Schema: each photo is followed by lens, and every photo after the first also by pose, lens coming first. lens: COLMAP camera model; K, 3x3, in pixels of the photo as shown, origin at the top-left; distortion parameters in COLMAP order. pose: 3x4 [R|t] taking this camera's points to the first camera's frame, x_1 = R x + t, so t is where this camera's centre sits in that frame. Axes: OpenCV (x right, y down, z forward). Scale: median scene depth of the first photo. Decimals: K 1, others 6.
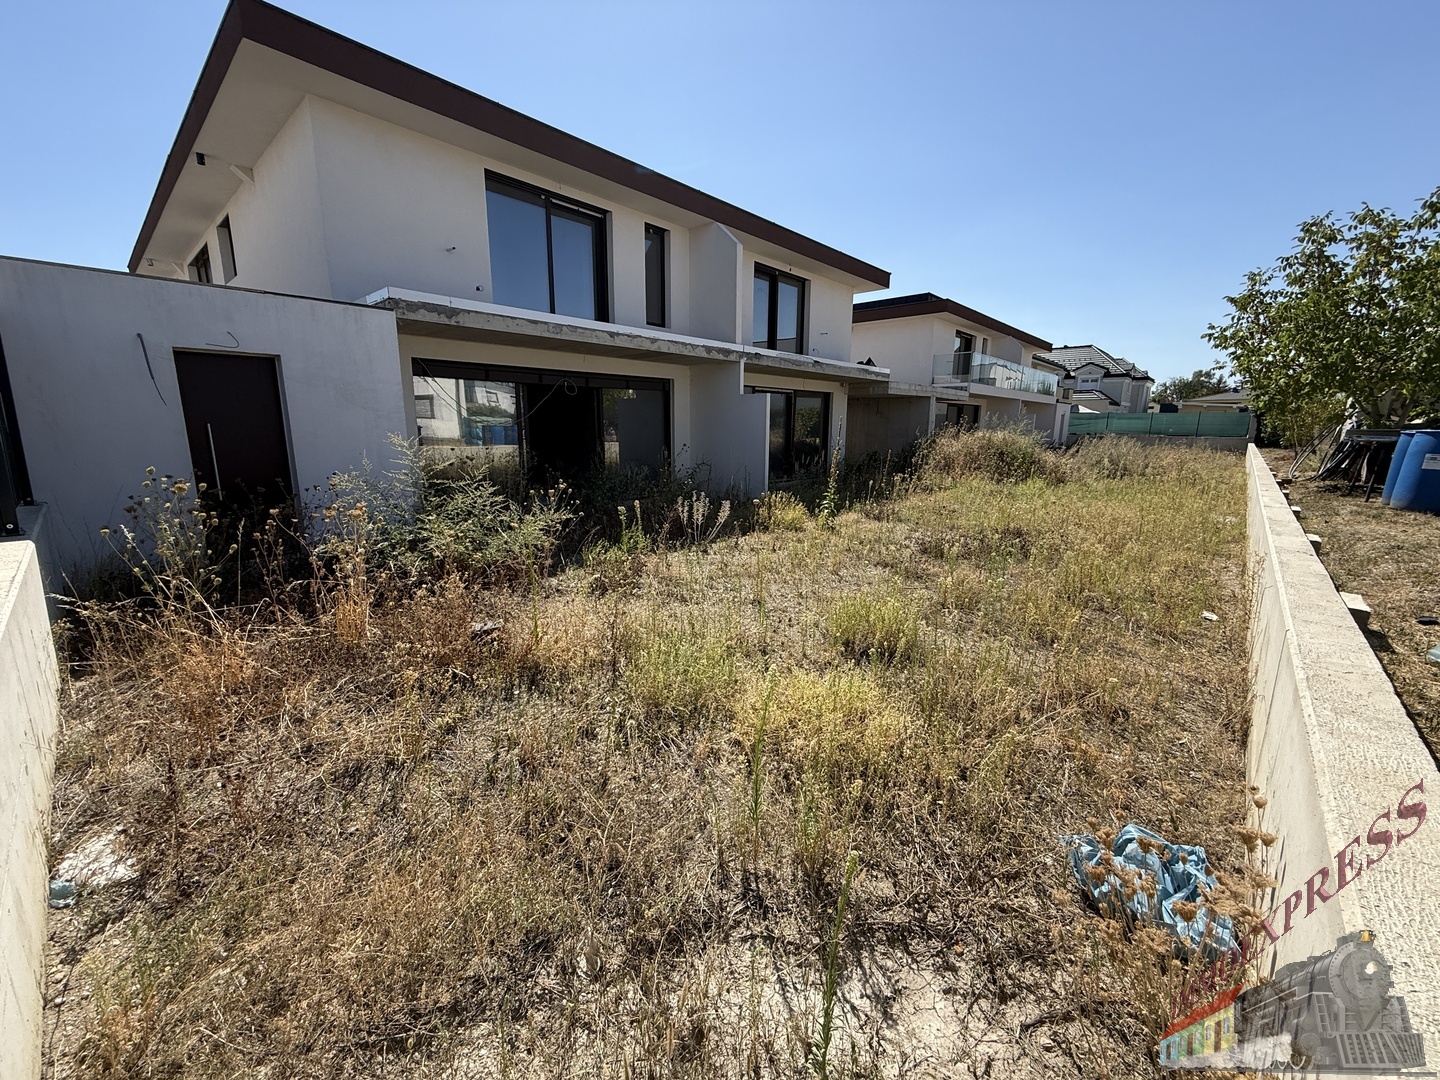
lens RADIAL K [[571.8, 0, 723.4], [0, 571.8, 536.8], [0, 0, 1]] dist [-0.017667, 0.001381]
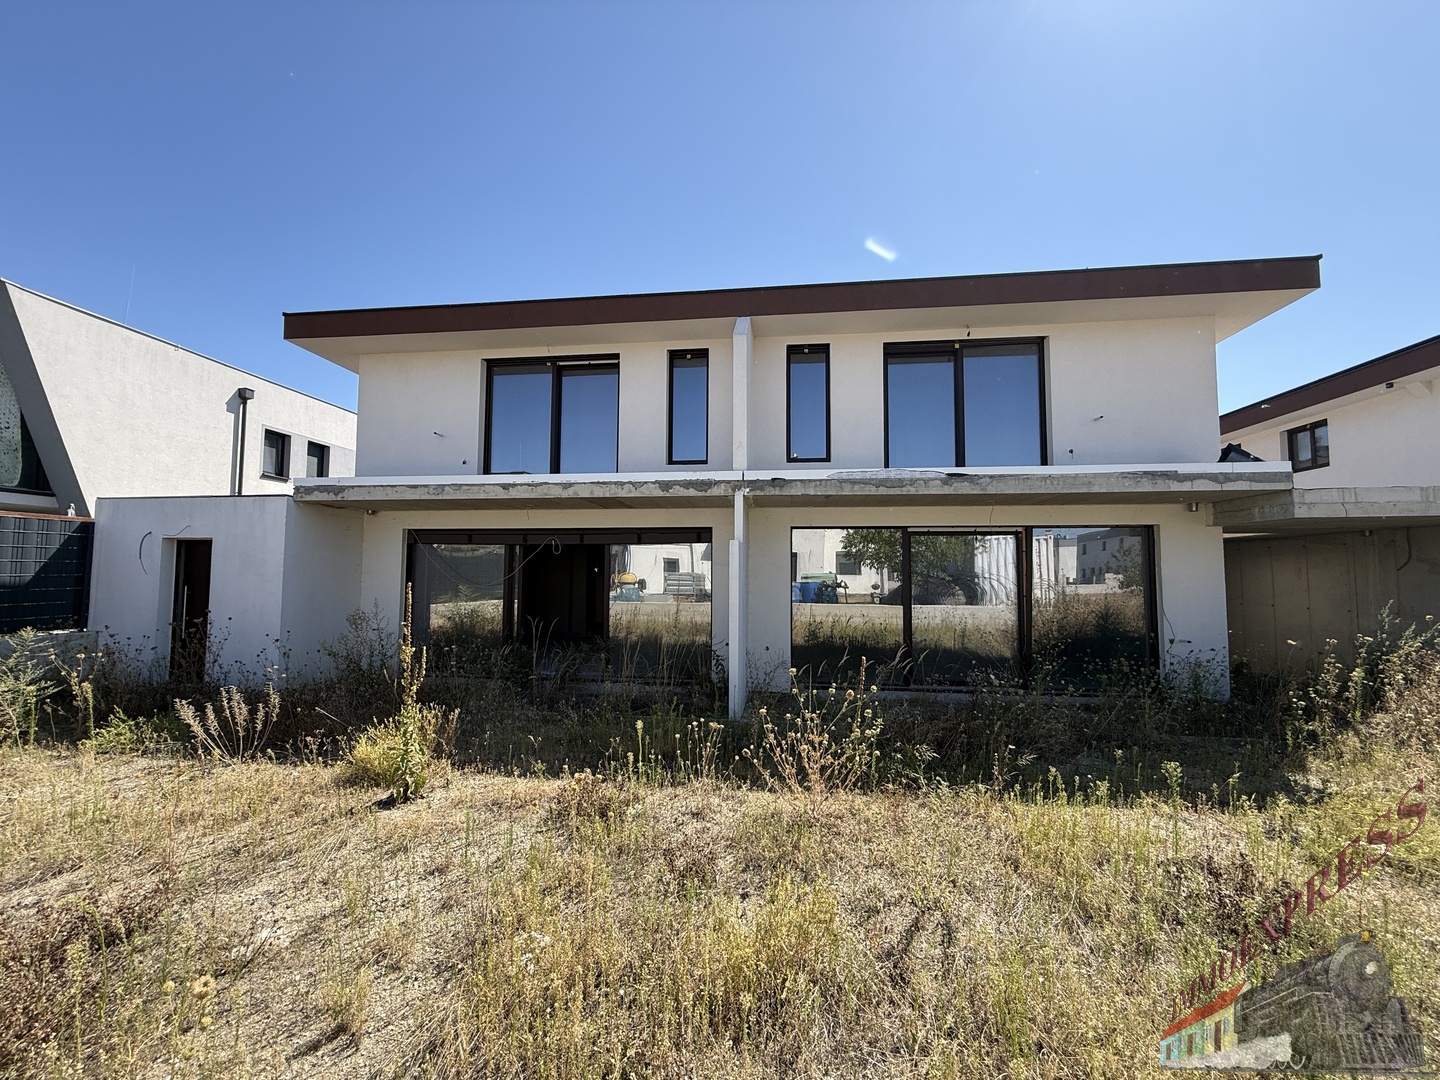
lens RADIAL K [[571.8, 0, 722.7], [0, 571.8, 541.0], [0, 0, 1]] dist [-0.017667, 0.001381]
pose [[0.568213, -0.055363, -0.821017, 0.584507], [-0.162518, 0.970532, -0.177921, -0.143348], [0.806673, 0.234527, 0.542472, 0.675305]]
